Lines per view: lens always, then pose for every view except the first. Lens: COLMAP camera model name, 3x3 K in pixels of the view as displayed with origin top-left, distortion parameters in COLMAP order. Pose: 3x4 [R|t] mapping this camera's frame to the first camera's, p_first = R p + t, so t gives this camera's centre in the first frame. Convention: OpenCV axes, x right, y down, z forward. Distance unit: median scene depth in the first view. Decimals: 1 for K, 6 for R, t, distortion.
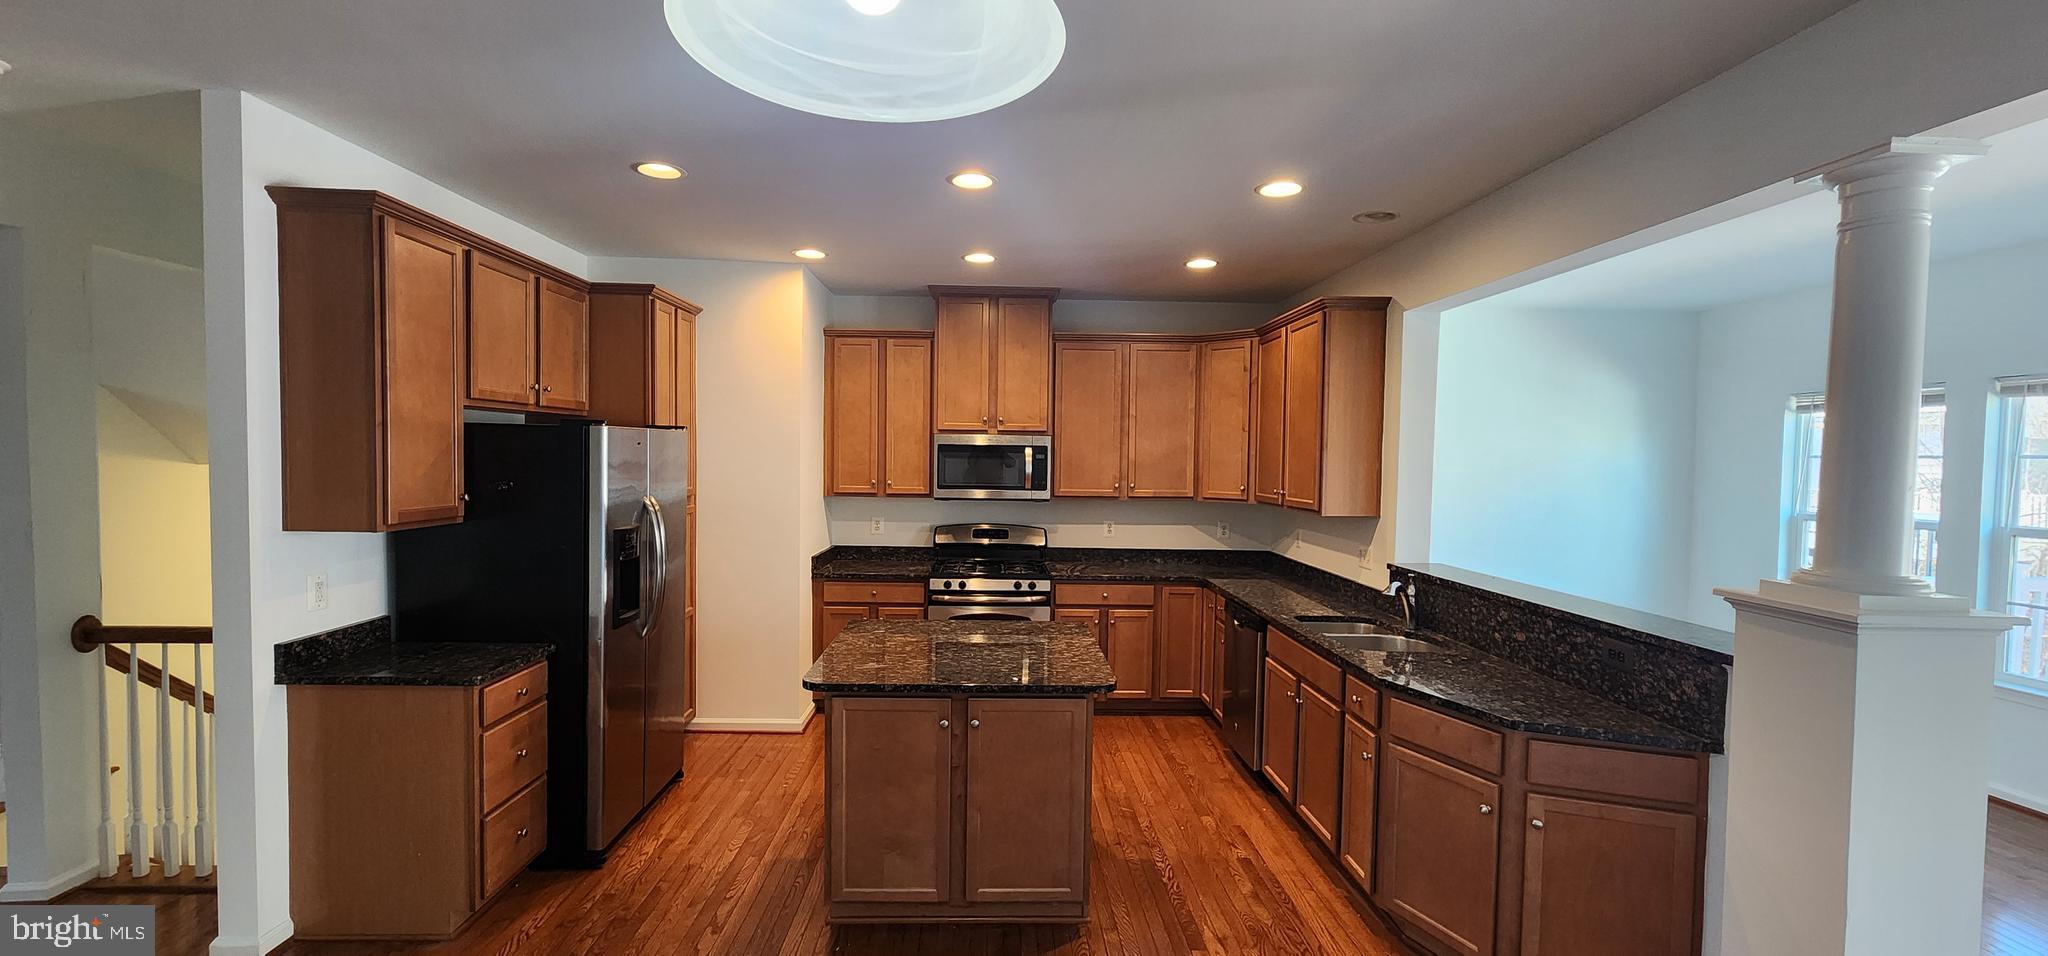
lens RADIAL K [[837.9, 0, 1019.5], [0, 837.9, 489.4], [0, 0, 1]] dist [-0.000825, 0.001611]
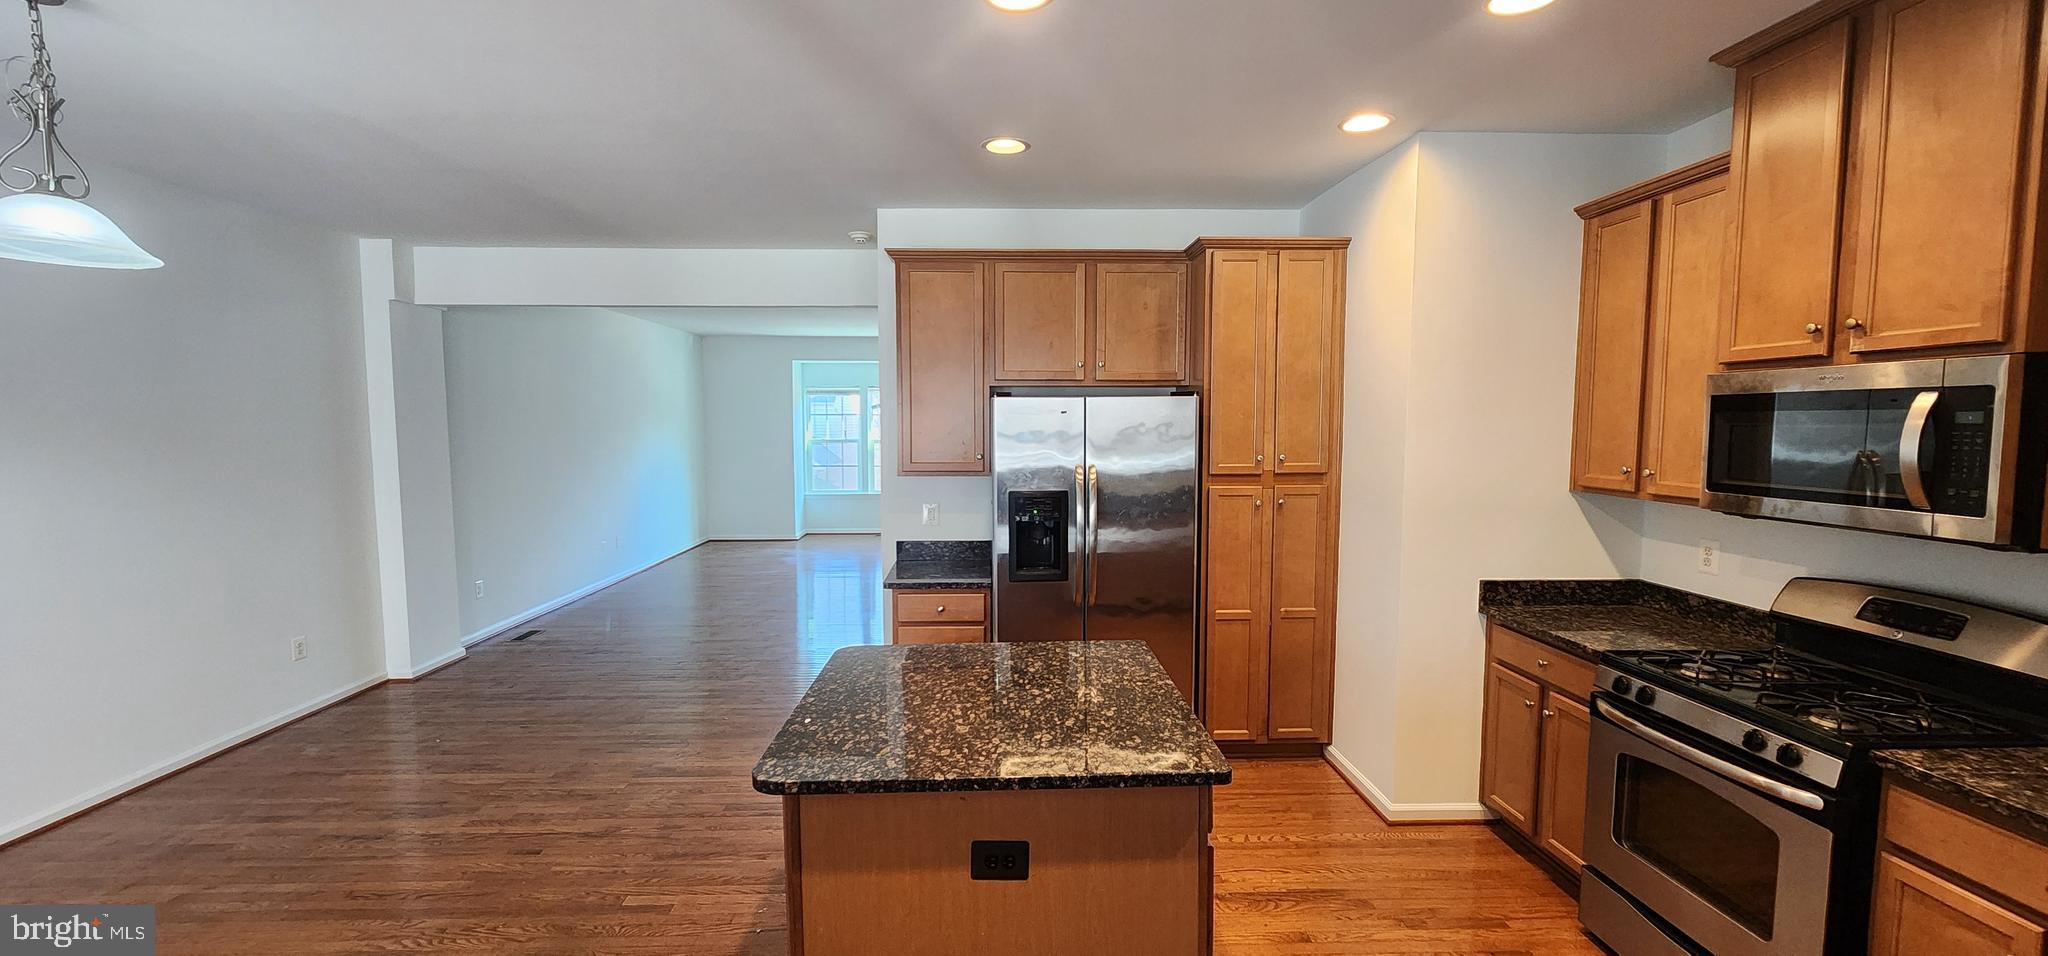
lens RADIAL K [[837.9, 0, 1019.3], [0, 837.9, 489.9], [0, 0, 1]] dist [-0.000825, 0.001611]
pose [[0.001662, 0.065802, -0.997831, 0.432613], [-0.040150, 0.997033, 0.065682, -0.019021], [0.999192, 0.039954, 0.004299, 0.712478]]
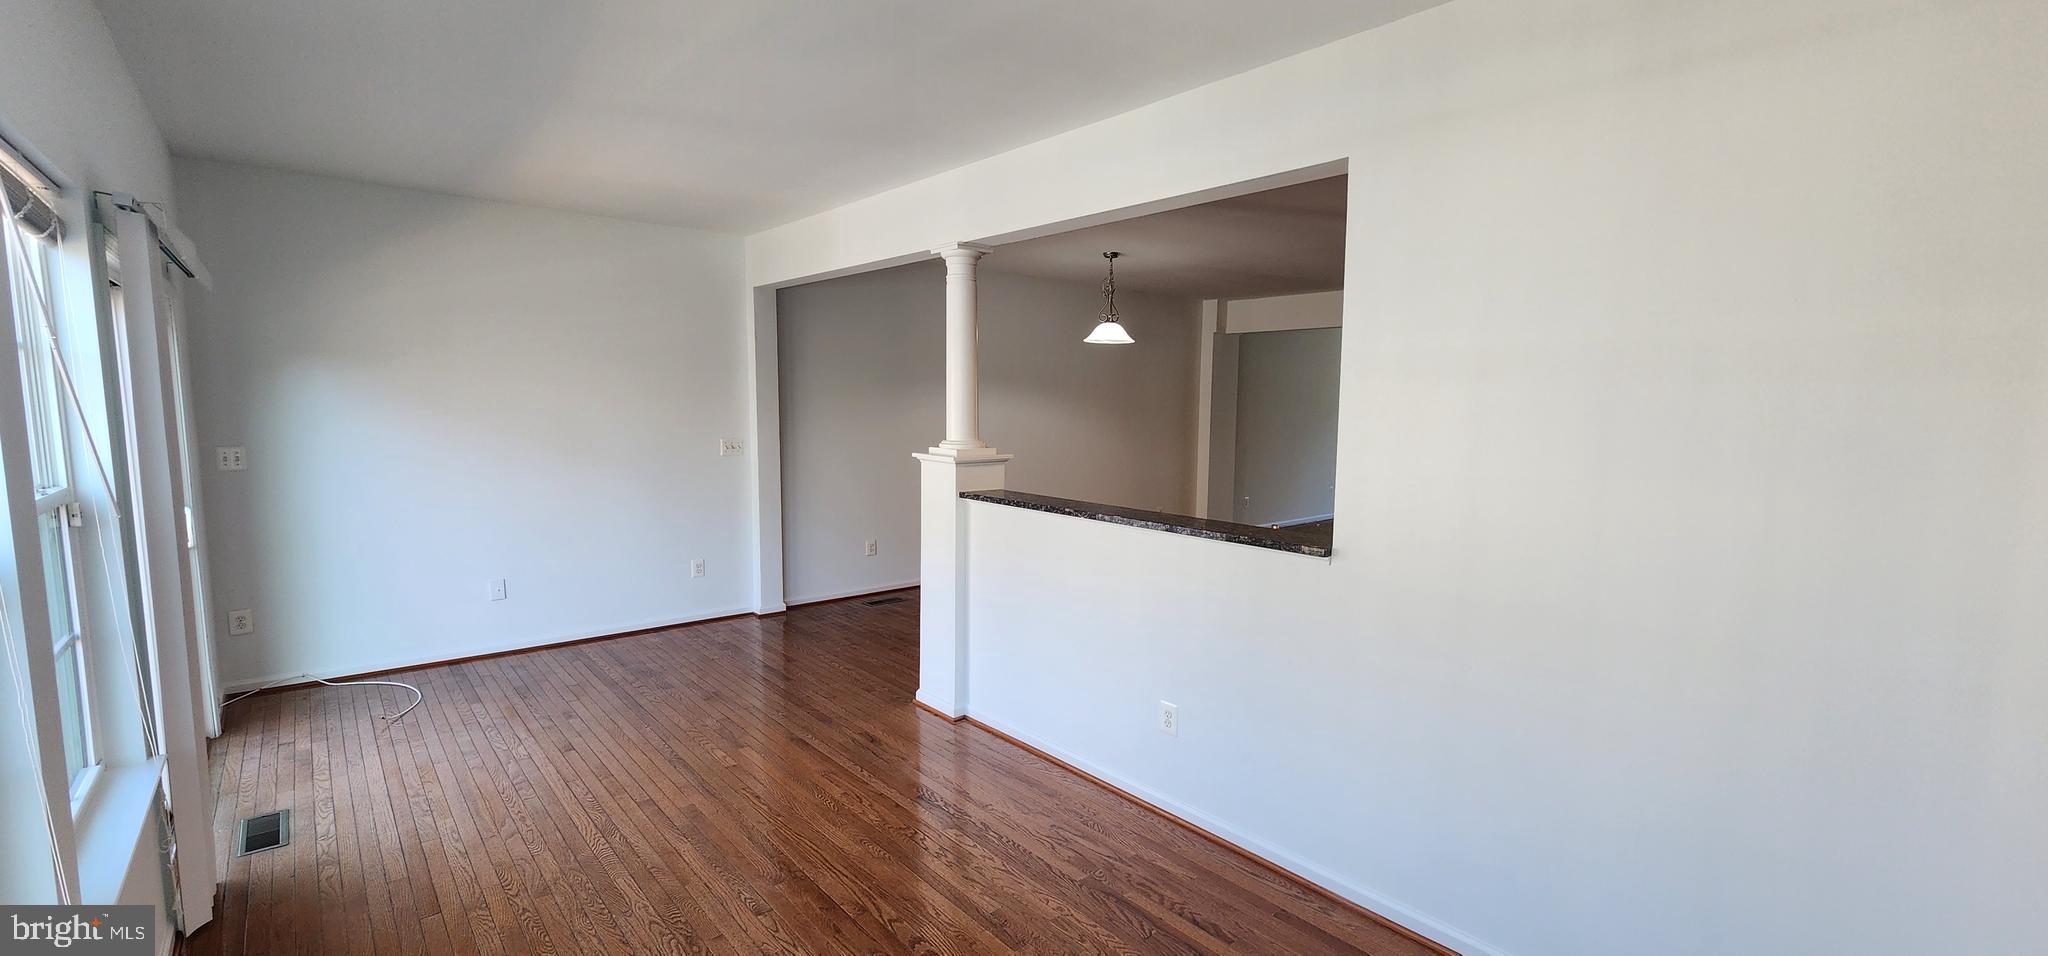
lens RADIAL K [[837.9, 0, 1022.4], [0, 837.9, 492.1], [0, 0, 1]] dist [-0.000825, 0.001611]
pose [[-0.773937, 0.045832, -0.631602, 0.955546], [-0.047360, 0.990395, 0.129901, -0.024929], [0.631489, 0.130448, -0.764333, 1.174245]]
